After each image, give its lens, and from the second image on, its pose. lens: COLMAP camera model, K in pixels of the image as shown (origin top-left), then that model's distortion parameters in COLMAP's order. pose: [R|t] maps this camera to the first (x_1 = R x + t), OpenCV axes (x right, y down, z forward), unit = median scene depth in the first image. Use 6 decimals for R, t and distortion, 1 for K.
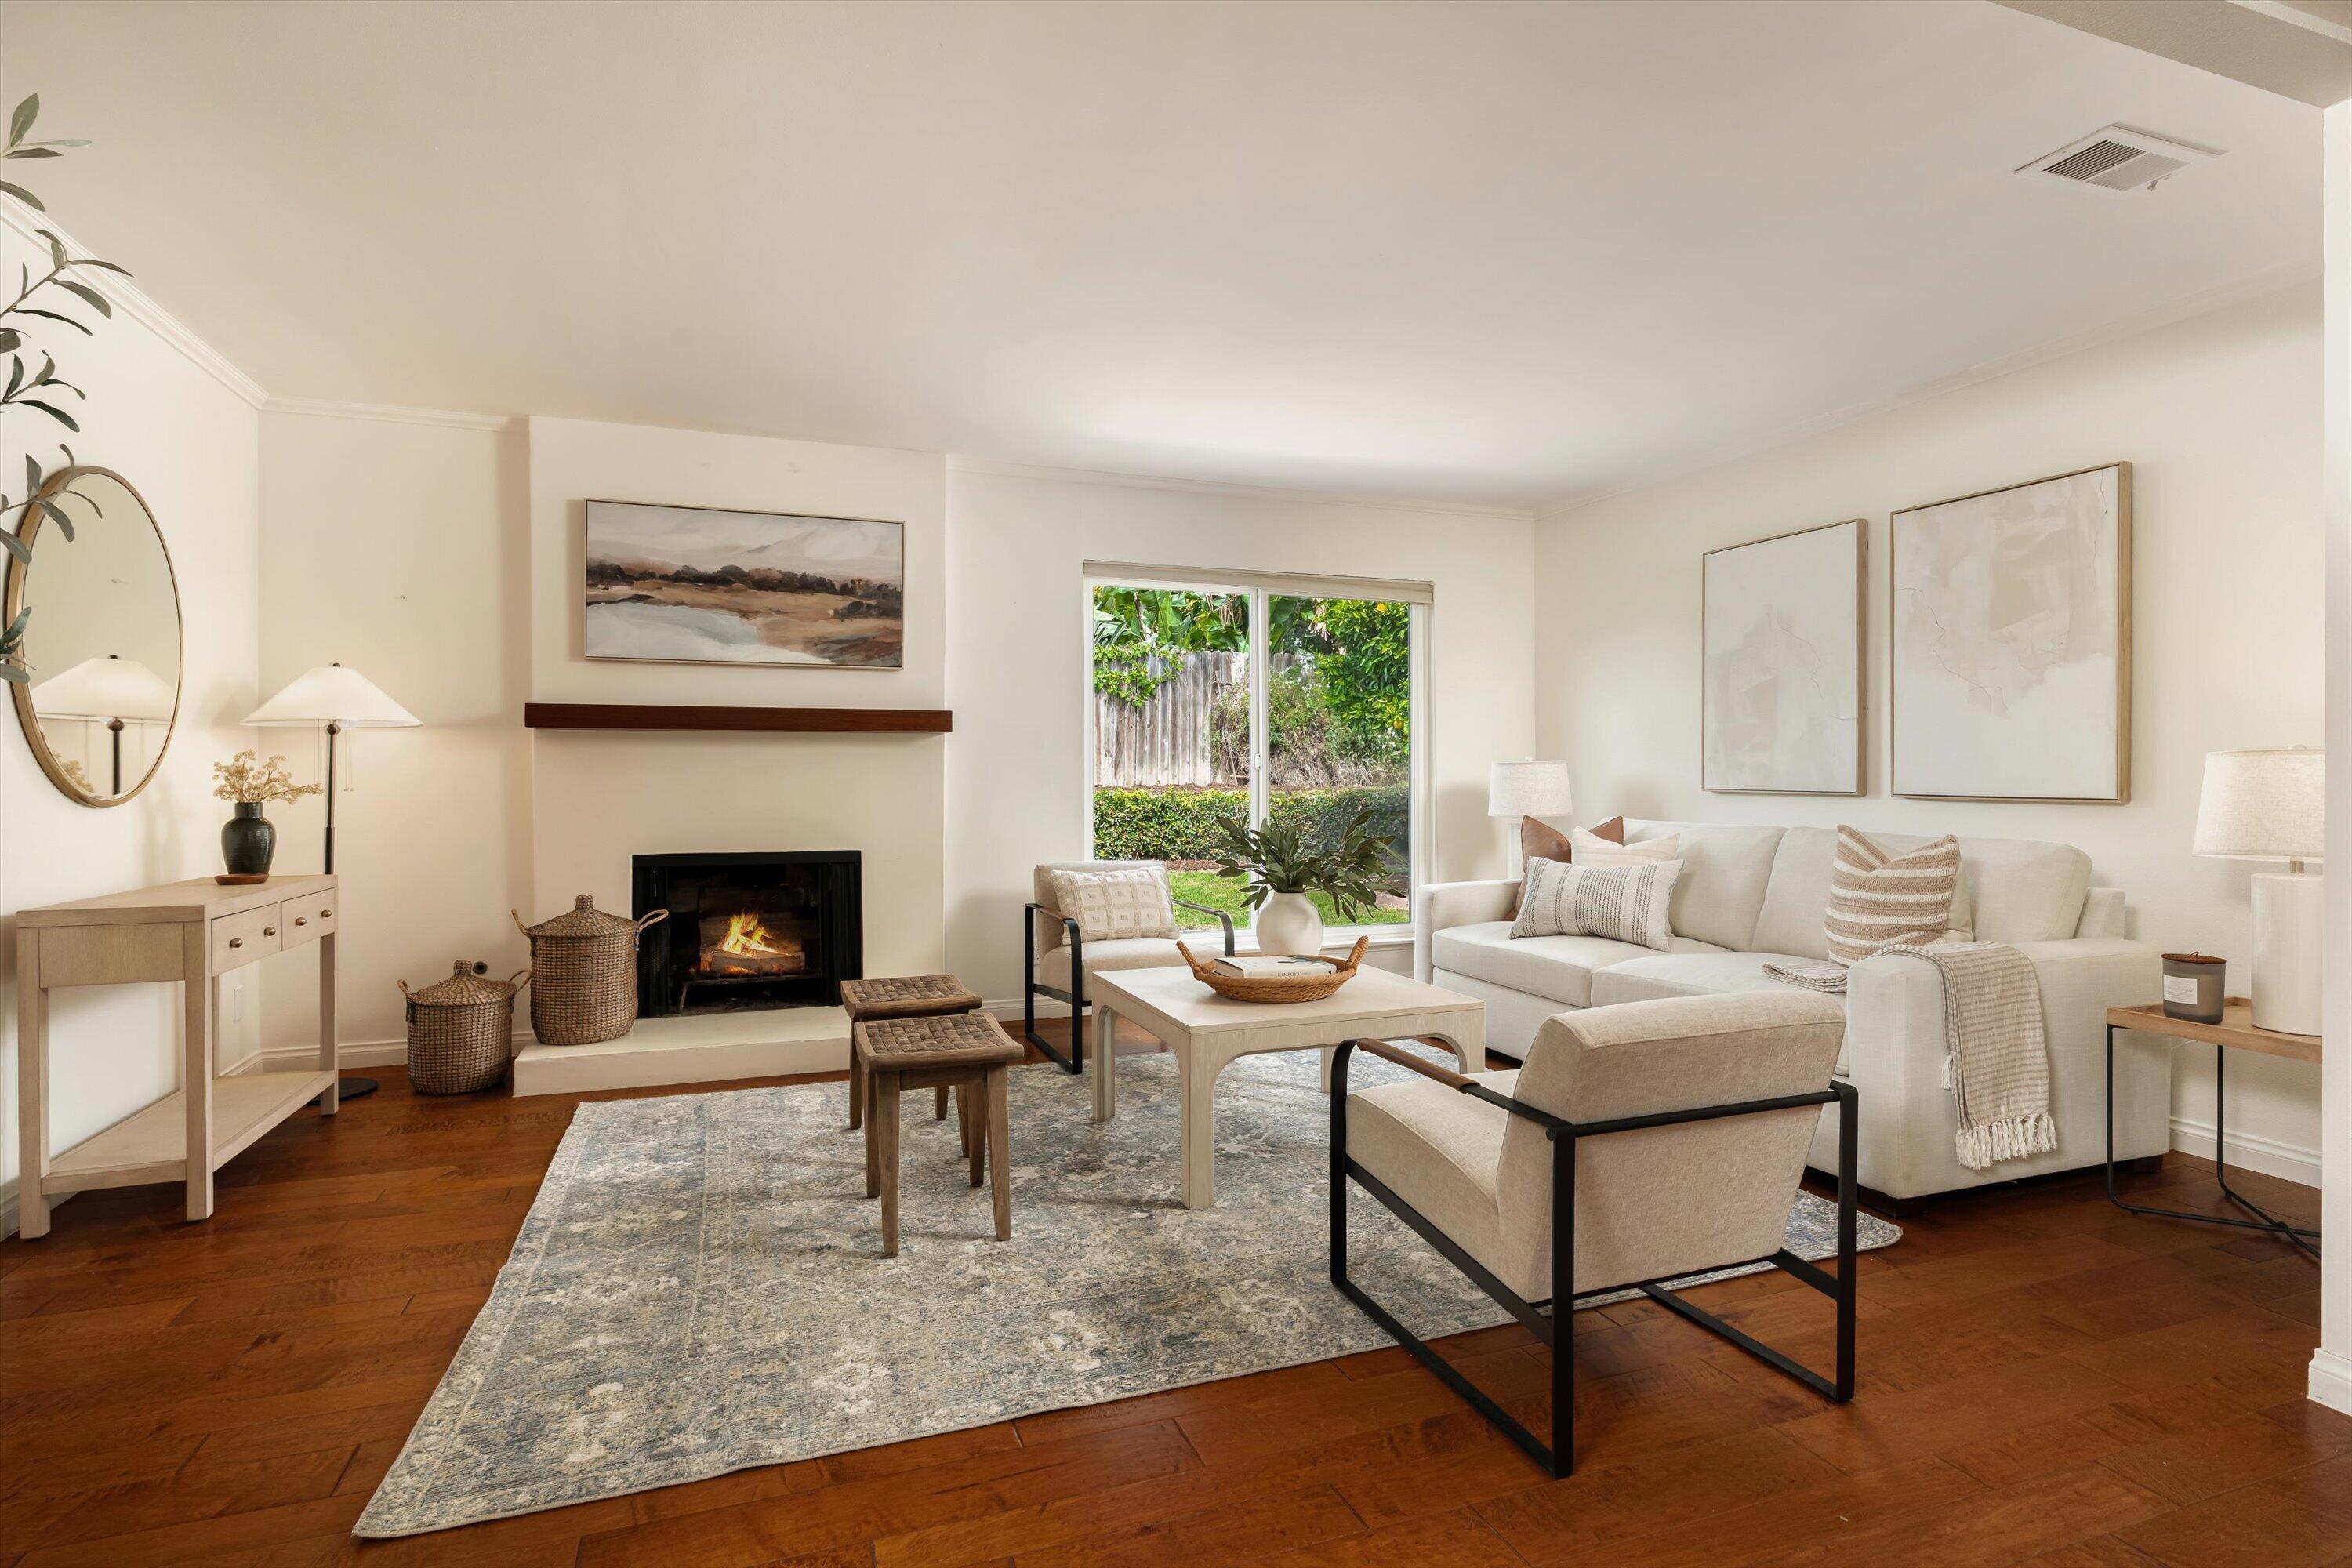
lens RADIAL K [[1154.0, 0, 1176.0], [0, 1154.0, 784.0], [0, 0, 1]] dist [-0.002629, -0.000002]
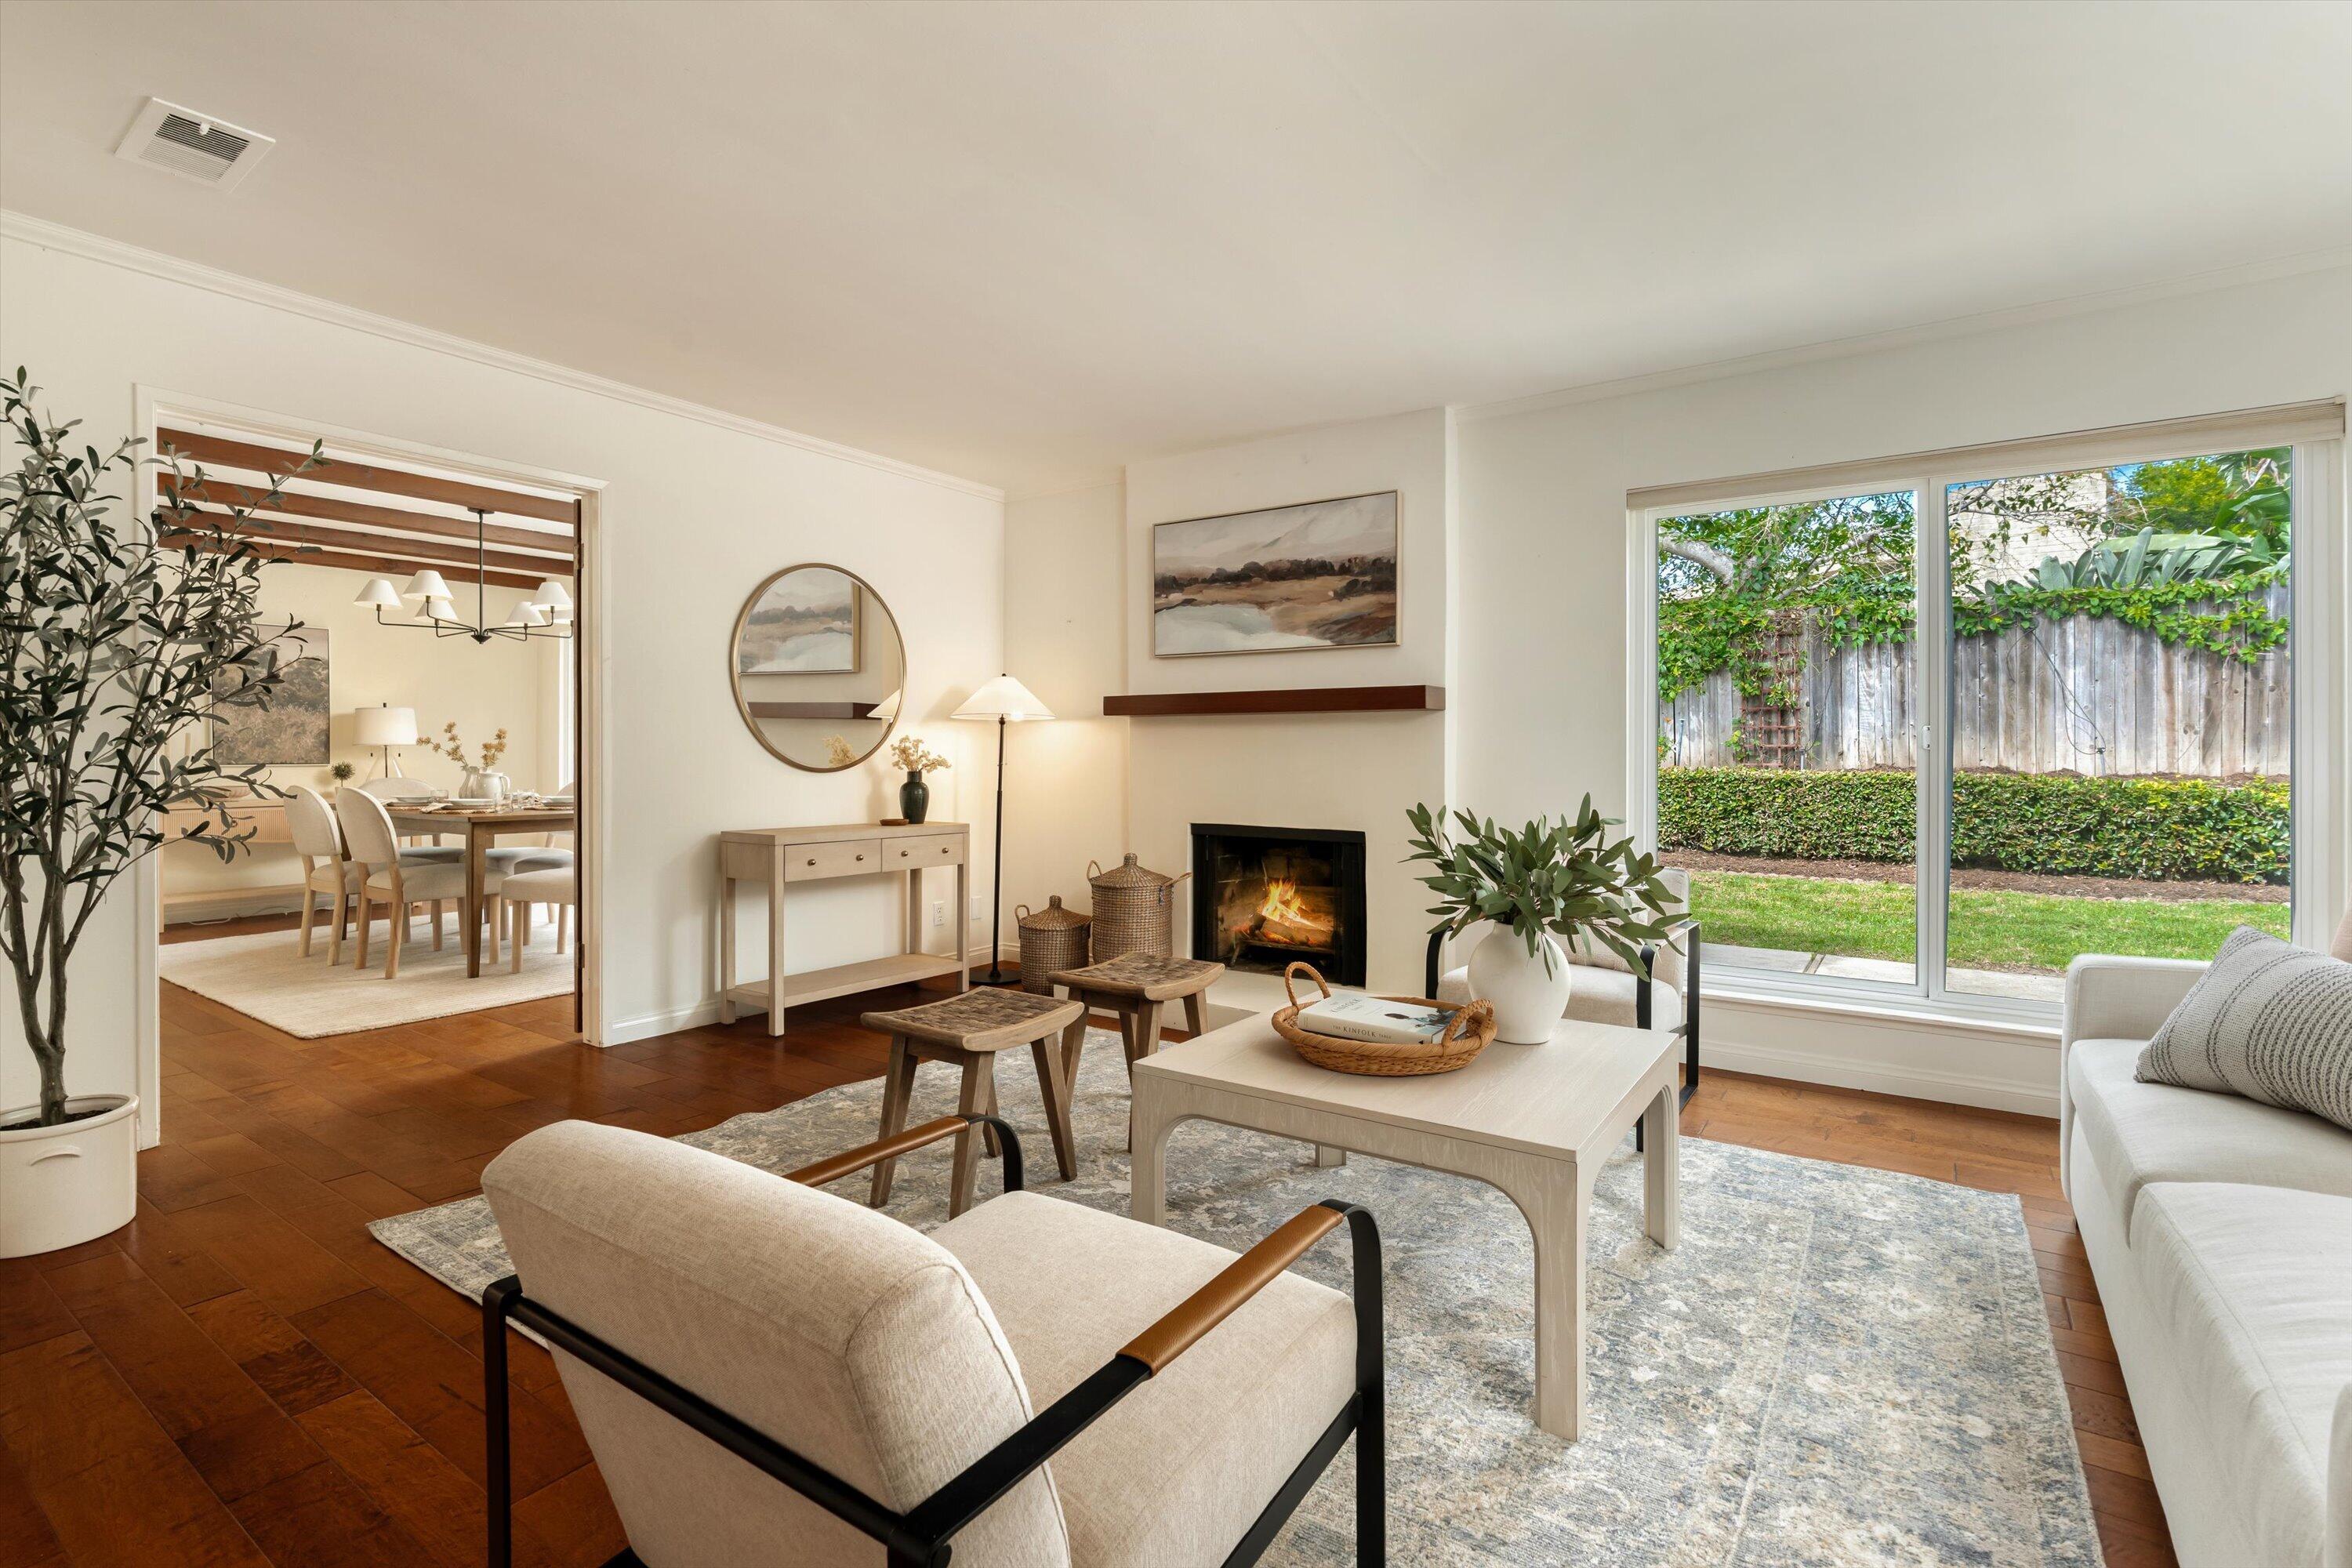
lens RADIAL K [[1065.9, 0, 1180.1], [0, 1065.9, 760.5], [0, 0, 1]] dist [-0.004468, -0.000484]
pose [[0.589695, 0.006763, -0.807598, 0.375824], [-0.010845, 0.999941, 0.000455, -0.001897], [0.807553, 0.008490, 0.589734, 0.343656]]
